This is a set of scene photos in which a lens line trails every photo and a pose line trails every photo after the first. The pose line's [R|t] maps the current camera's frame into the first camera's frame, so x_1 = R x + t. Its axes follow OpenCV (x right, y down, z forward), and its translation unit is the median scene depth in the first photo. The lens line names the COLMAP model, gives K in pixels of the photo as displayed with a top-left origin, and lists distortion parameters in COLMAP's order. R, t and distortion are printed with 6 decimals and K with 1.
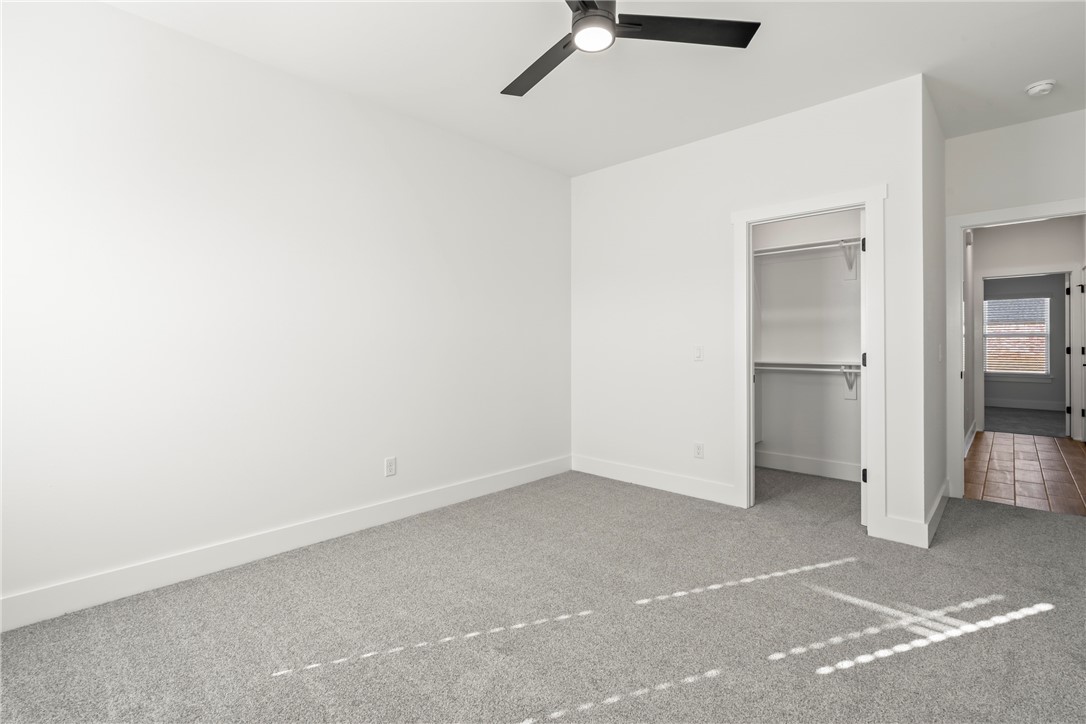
lens RADIAL K [[496.6, 0, 535.9], [0, 496.6, 343.8], [0, 0, 1]] dist [-0.001844, 0.000236]
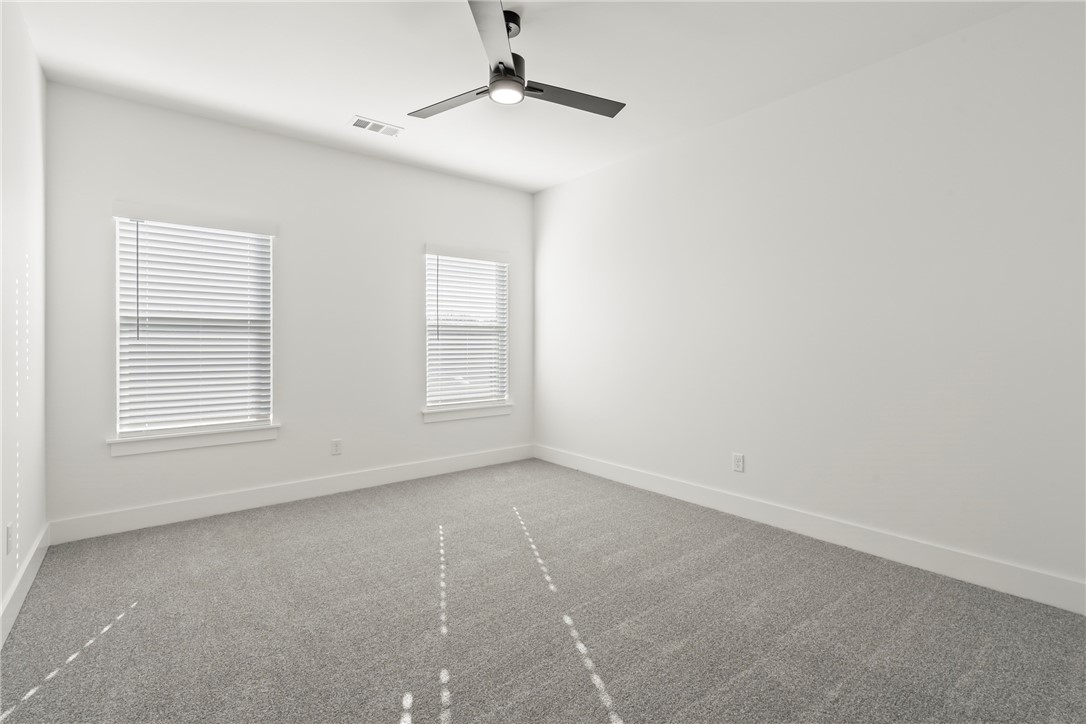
lens RADIAL K [[498.3, 0, 539.2], [0, 498.3, 342.8], [0, 0, 1]] dist [-0.002098, 0.000352]
pose [[-0.130781, -0.003202, -0.991406, 1.147532], [0.003696, 0.999986, -0.003718, 0.003801], [0.991404, -0.004151, -0.130768, 1.070809]]
